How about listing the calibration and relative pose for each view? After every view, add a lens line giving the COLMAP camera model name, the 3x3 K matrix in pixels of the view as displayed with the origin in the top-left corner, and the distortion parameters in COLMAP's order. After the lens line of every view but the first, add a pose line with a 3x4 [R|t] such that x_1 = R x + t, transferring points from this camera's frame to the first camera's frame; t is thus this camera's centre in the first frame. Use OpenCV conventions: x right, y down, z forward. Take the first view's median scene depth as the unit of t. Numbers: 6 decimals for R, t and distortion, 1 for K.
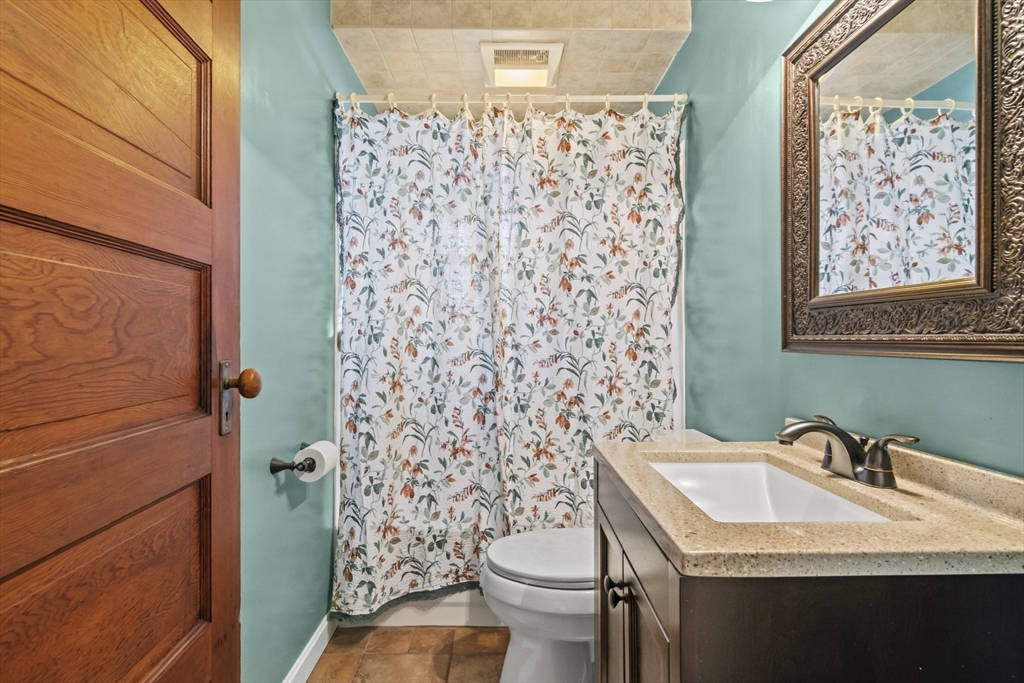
lens RADIAL K [[503.2, 0, 511.7], [0, 503.2, 341.8], [0, 0, 1]] dist [0.000897, -0.003355]
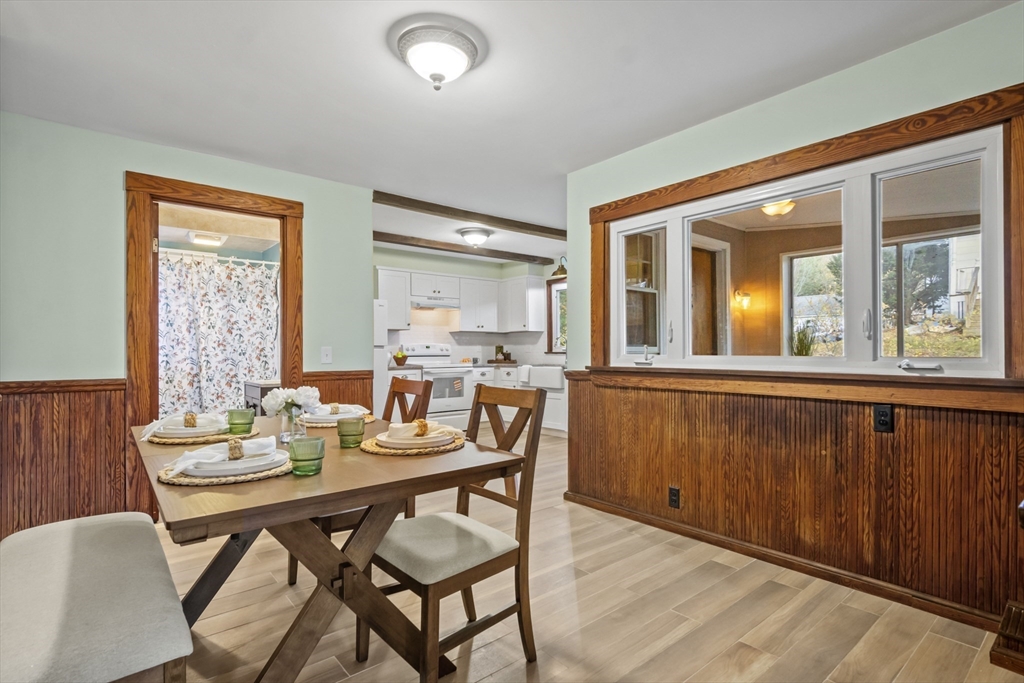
lens RADIAL K [[503.2, 0, 519.2], [0, 503.2, 350.8], [0, 0, 1]] dist [0.000897, -0.003355]
pose [[0.778458, -0.000905, 0.627696, -0.357202], [0.003824, 0.999987, -0.003301, -0.000621], [-0.627685, 0.004970, 0.778452, -1.942105]]
